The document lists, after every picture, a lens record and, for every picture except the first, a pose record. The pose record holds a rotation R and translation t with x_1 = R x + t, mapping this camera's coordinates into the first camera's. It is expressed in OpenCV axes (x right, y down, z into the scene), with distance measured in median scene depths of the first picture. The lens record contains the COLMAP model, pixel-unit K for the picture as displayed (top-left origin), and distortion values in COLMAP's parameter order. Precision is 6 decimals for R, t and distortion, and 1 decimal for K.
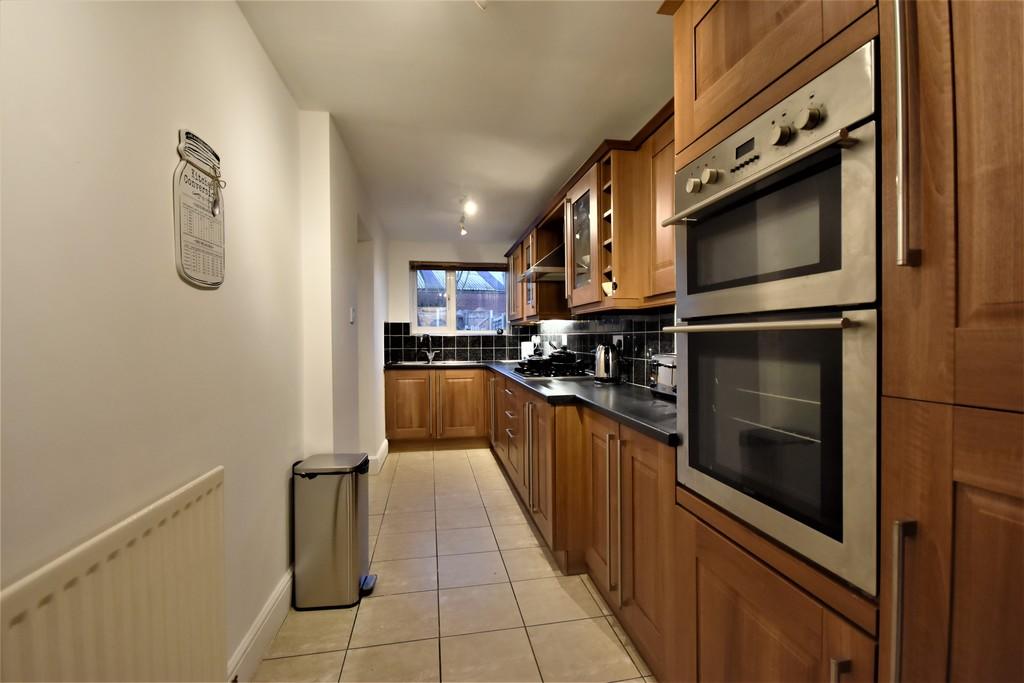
lens RADIAL K [[448.5, 0, 512.6], [0, 448.5, 340.0], [0, 0, 1]] dist [0.001647, 0.000208]
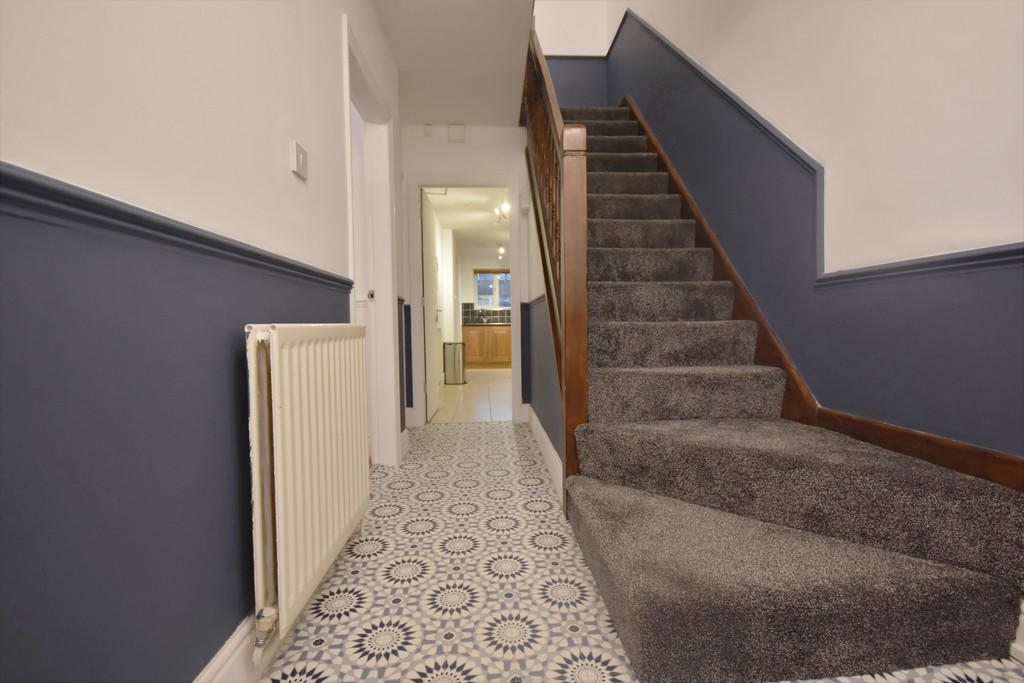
lens RADIAL K [[448.5, 0, 511.0], [0, 448.5, 342.2], [0, 0, 1]] dist [0.001647, 0.000208]
pose [[0.992188, -0.000188, -0.124752, 0.158875], [0.004089, 0.999511, 0.031014, 0.067669], [0.124685, -0.031282, 0.991703, -0.849139]]
